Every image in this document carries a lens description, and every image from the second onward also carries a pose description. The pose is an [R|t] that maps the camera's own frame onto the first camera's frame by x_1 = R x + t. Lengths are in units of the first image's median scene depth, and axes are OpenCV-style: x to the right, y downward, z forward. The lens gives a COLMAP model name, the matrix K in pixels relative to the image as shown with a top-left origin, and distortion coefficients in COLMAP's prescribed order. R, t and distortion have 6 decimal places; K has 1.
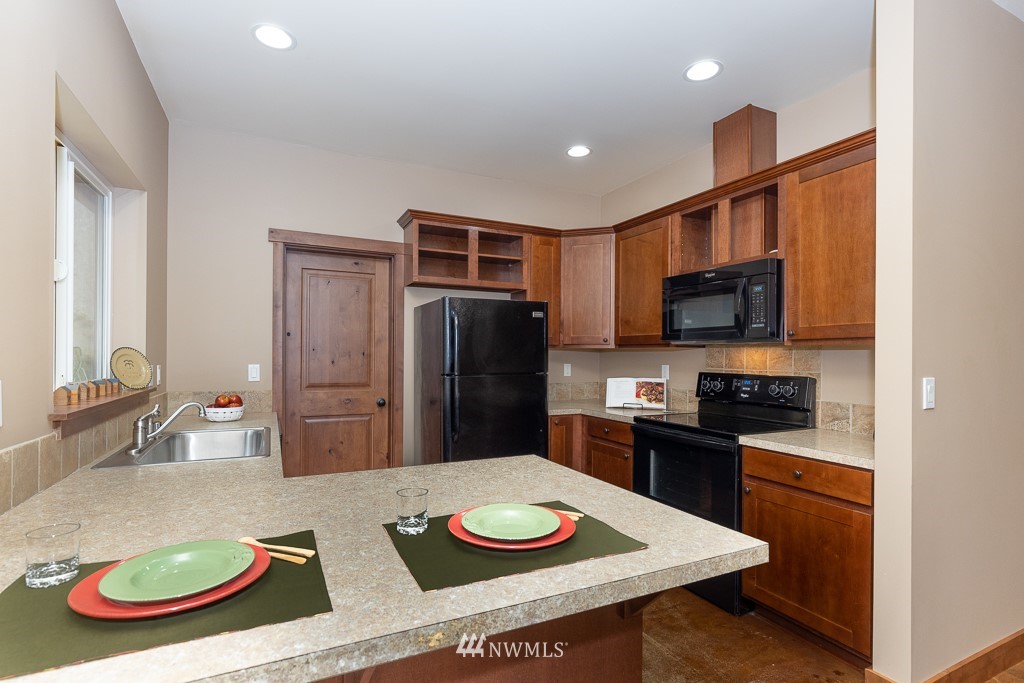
lens RADIAL K [[485.9, 0, 498.7], [0, 485.9, 352.7], [0, 0, 1]] dist [0.001675, -0.000312]
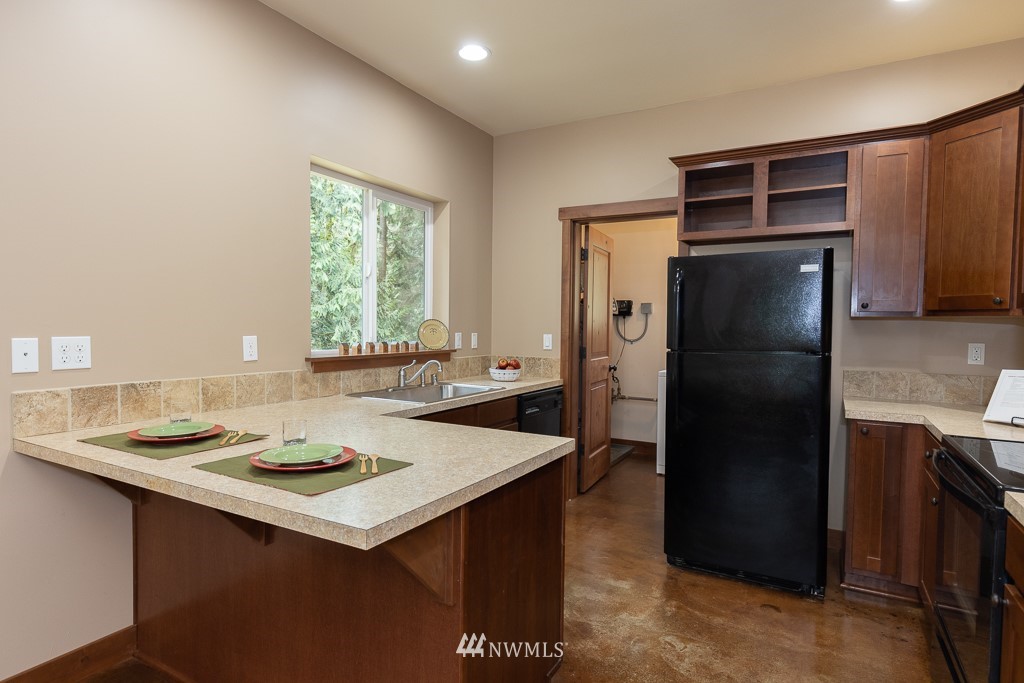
lens RADIAL K [[559.0, 0, 509.4], [0, 559.0, 339.1], [0, 0, 1]] dist [-0.002326, -0.000237]
pose [[0.576070, 0.021932, -0.817106, 0.501748], [-0.003627, 0.999699, 0.024275, 0.004694], [0.817392, -0.011020, 0.575976, 0.203440]]
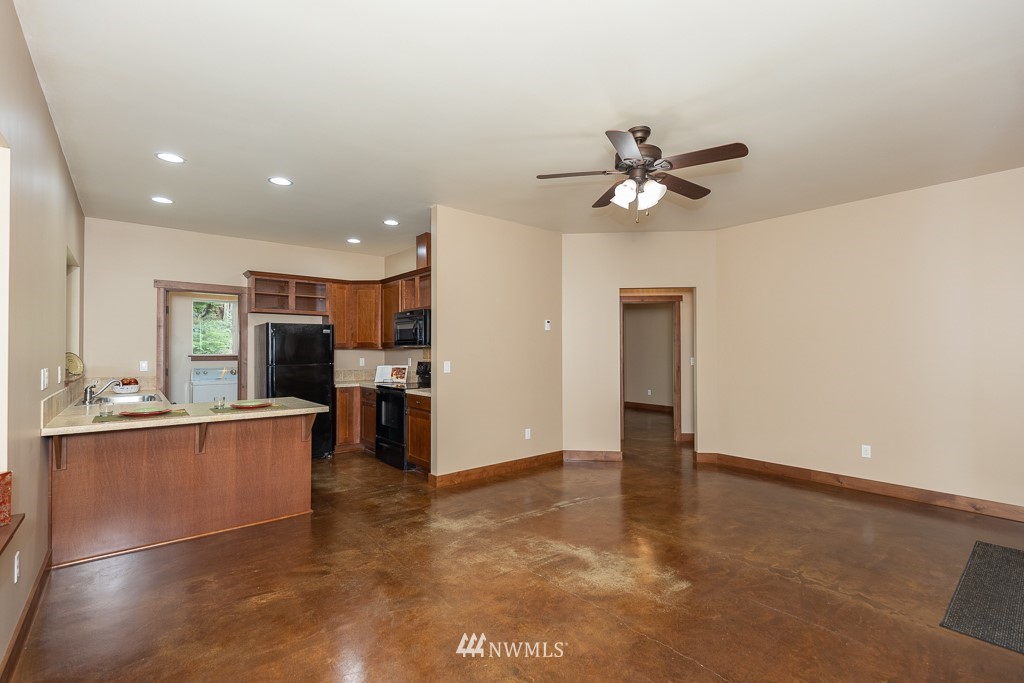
lens RADIAL K [[460.9, 0, 515.1], [0, 460.9, 342.7], [0, 0, 1]] dist [0.004571, -0.000331]
pose [[0.967441, -0.005281, 0.253043, 0.339381], [0.007824, 0.999928, -0.009047, -0.015339], [-0.252978, 0.010732, 0.967413, -0.886134]]
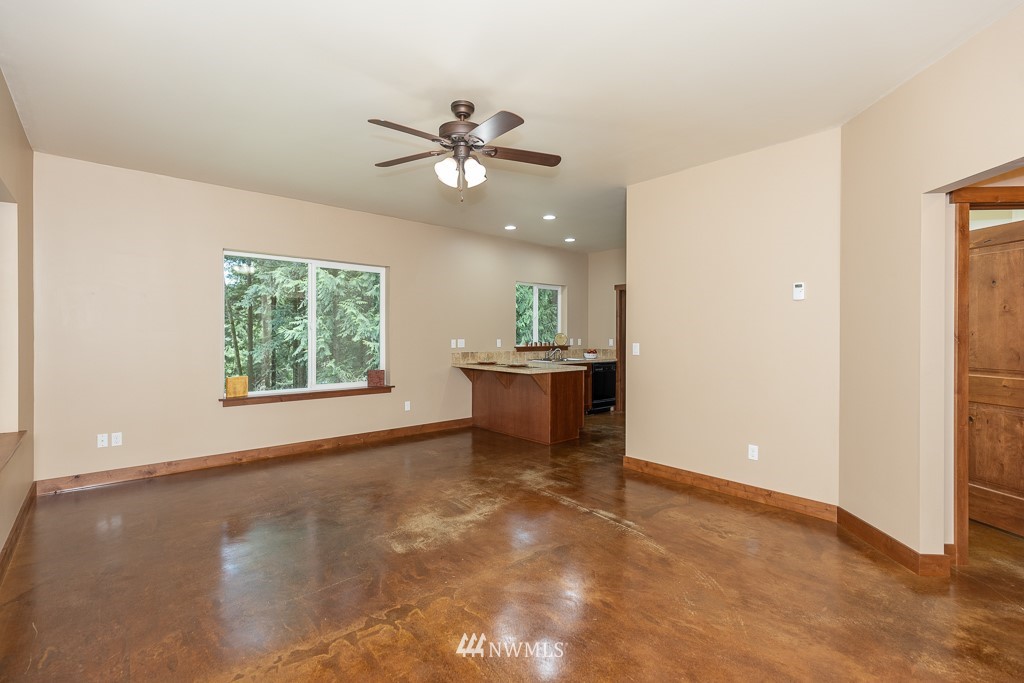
lens RADIAL K [[460.9, 0, 502.7], [0, 460.9, 334.9], [0, 0, 1]] dist [0.004571, -0.000331]
pose [[0.268263, -0.002244, -0.963343, 1.740564], [0.004919, 0.999987, -0.000959, 0.001168], [0.963333, -0.004482, 0.268270, -0.207252]]
